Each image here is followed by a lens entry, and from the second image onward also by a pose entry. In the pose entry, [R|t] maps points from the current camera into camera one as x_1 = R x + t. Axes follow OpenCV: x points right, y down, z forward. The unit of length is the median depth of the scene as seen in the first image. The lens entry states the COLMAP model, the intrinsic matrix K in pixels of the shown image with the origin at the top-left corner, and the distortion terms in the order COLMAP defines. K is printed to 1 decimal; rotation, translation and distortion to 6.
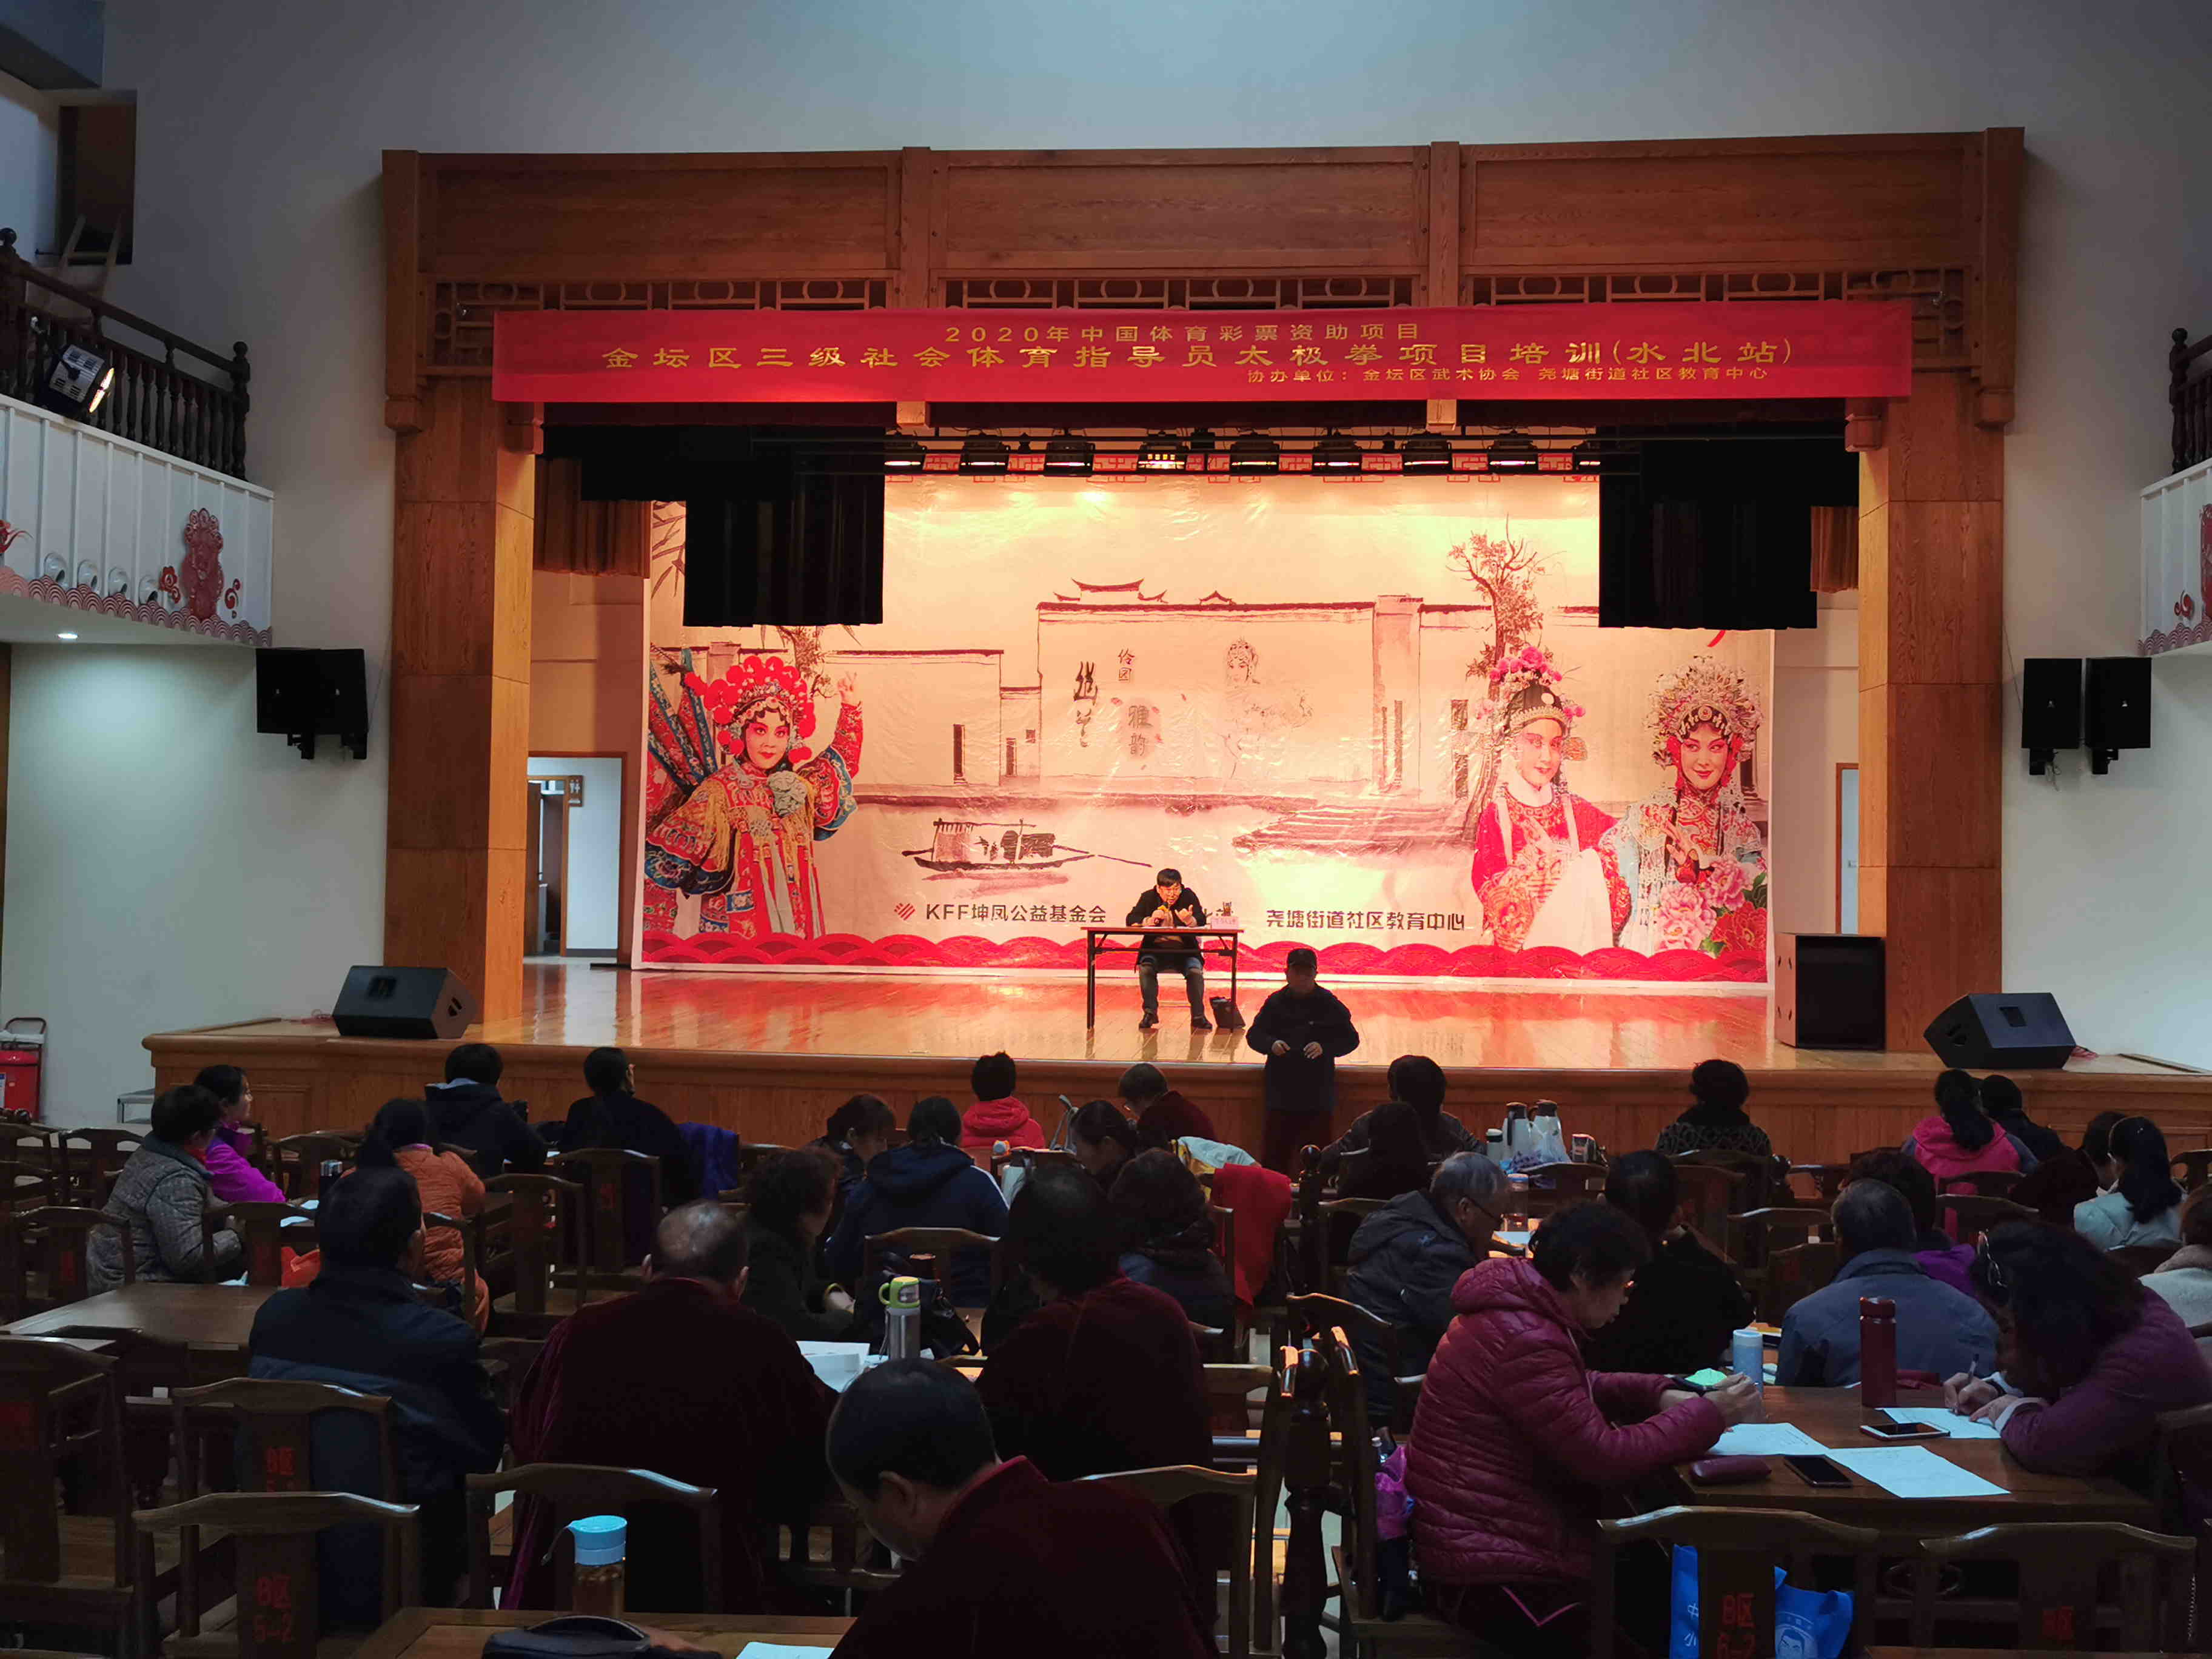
lens RADIAL K [[2289.2, 0, 1138.3], [0, 2289.2, 784.6], [0, 0, 1]] dist [0.080490, 0.000000]
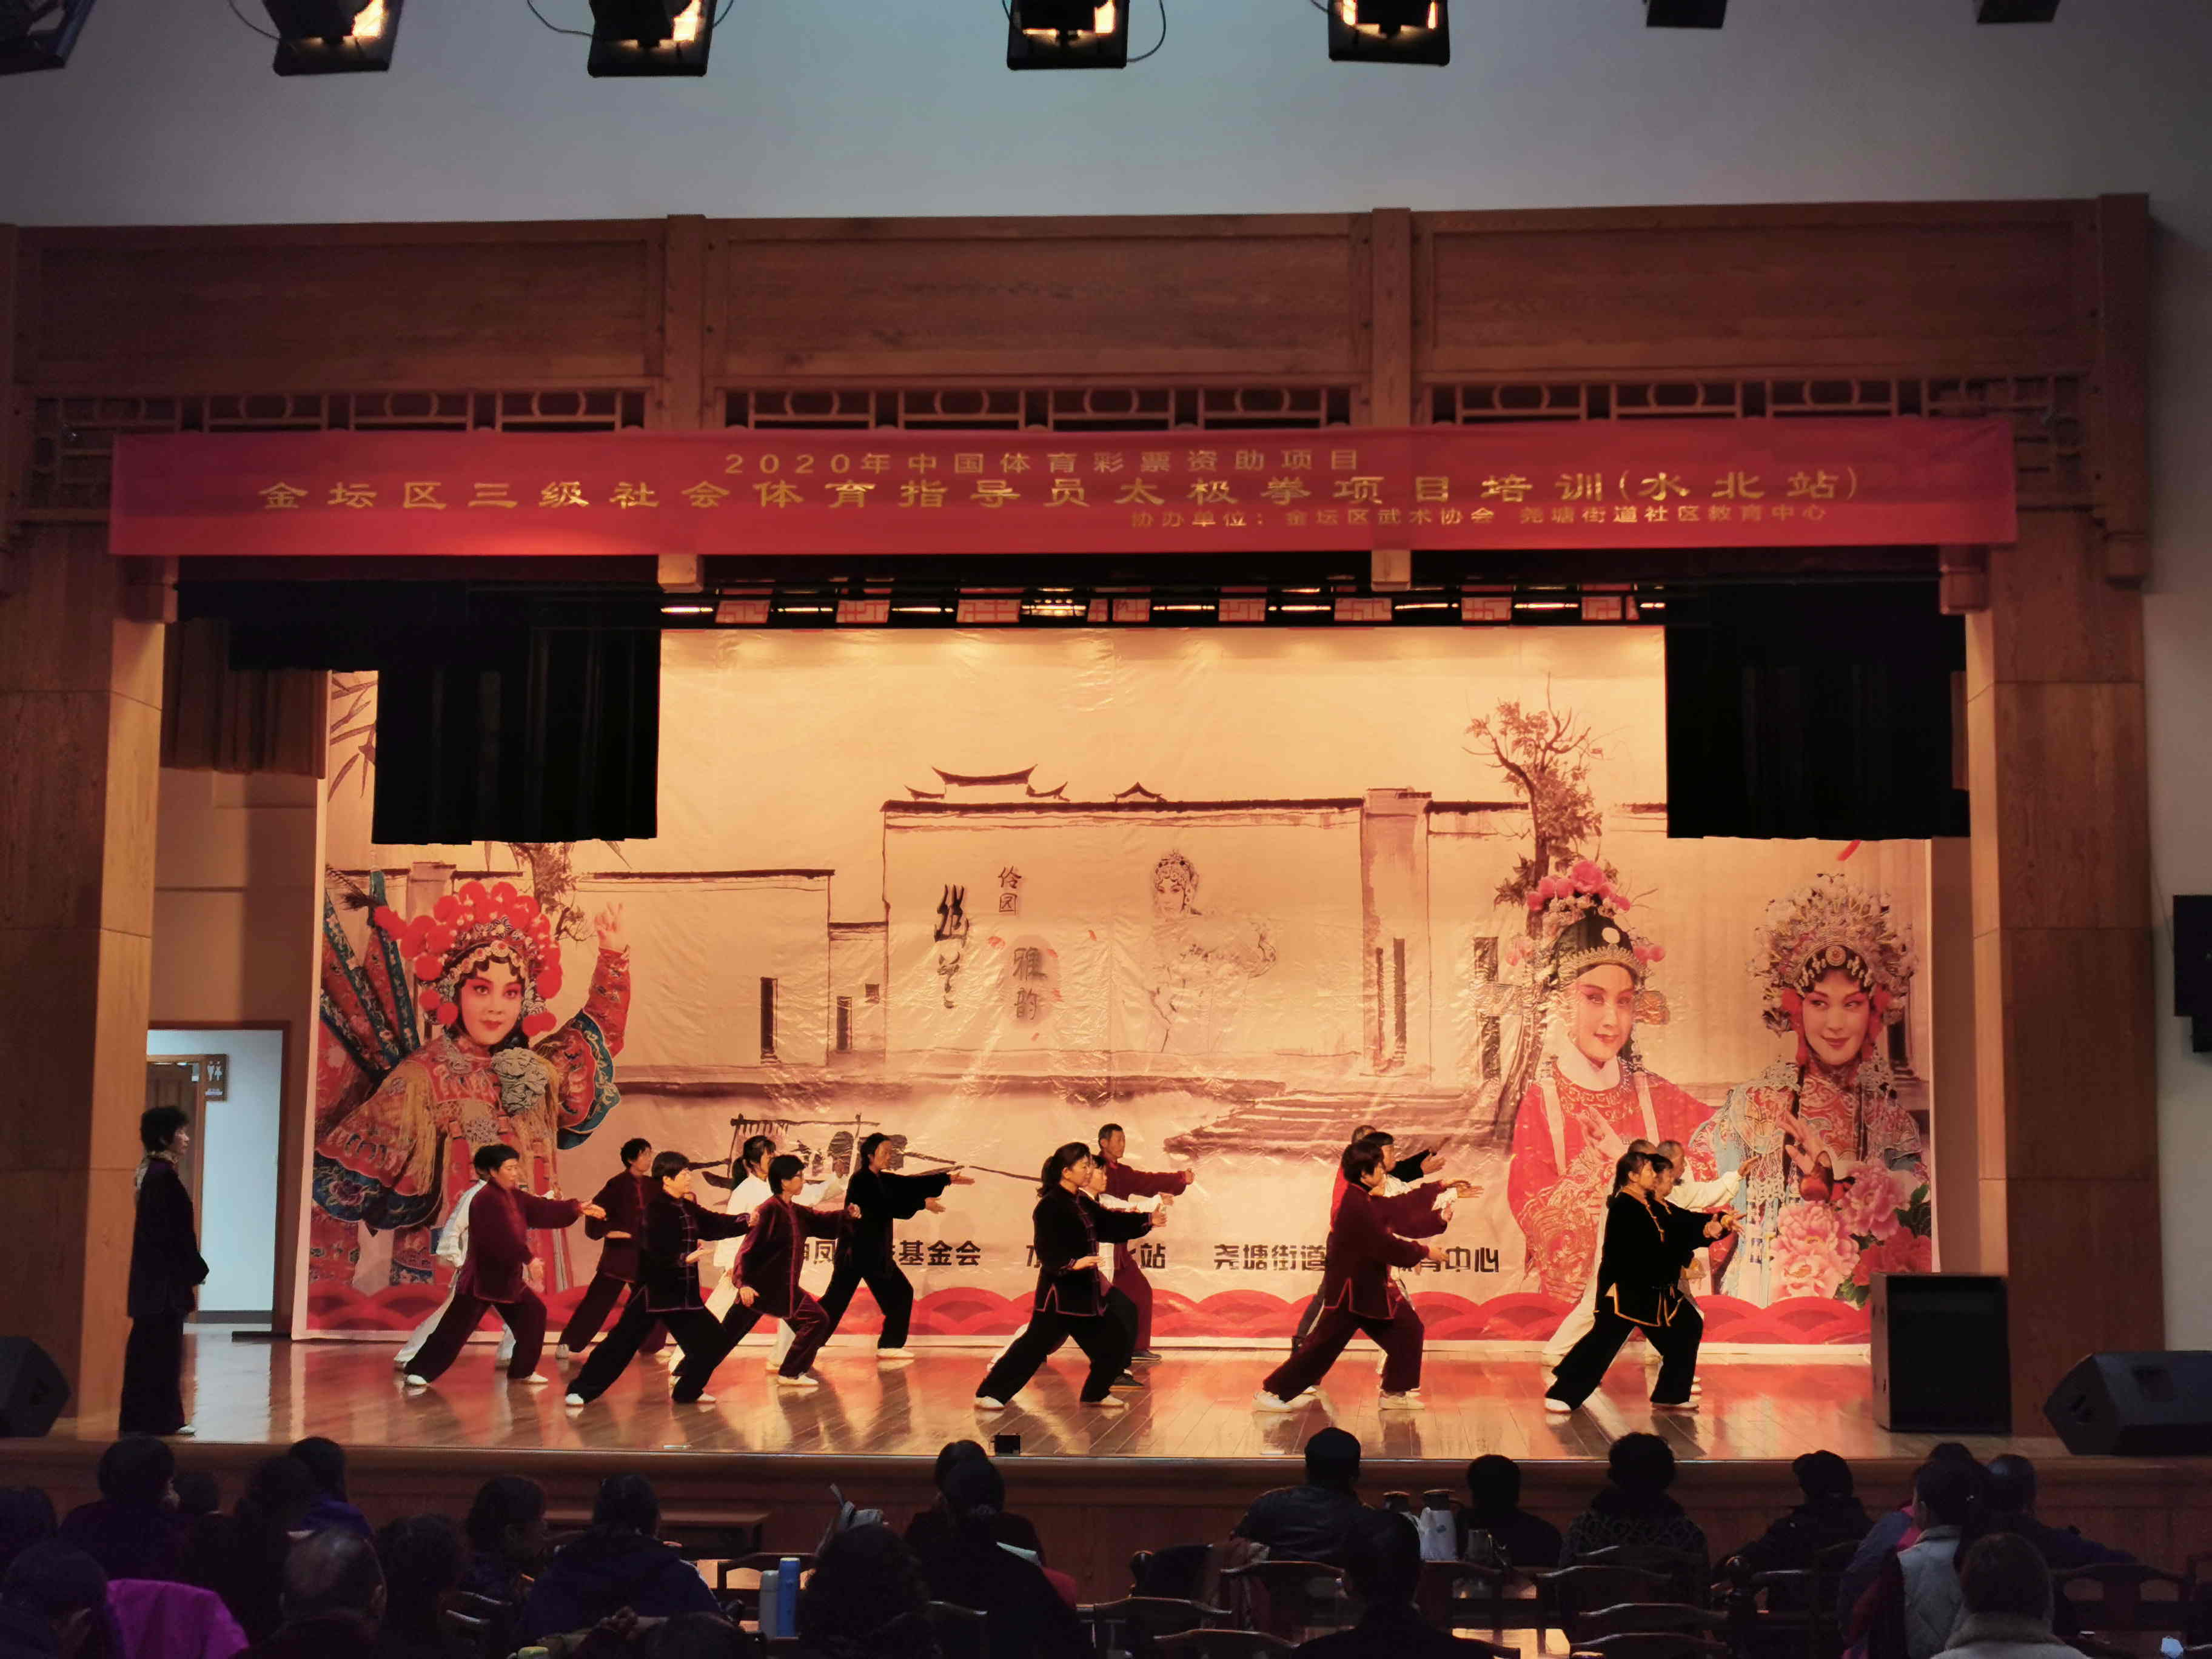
lens RADIAL K [[3607.1, 0, 1133.9], [0, 3607.1, 720.4], [0, 0, 1]] dist [0.074692, 0.000000]
pose [[0.999948, -0.007163, 0.007242, 0.025486], [0.007779, 0.996003, -0.088983, -0.005817], [-0.006575, 0.089034, 0.996007, -0.099921]]
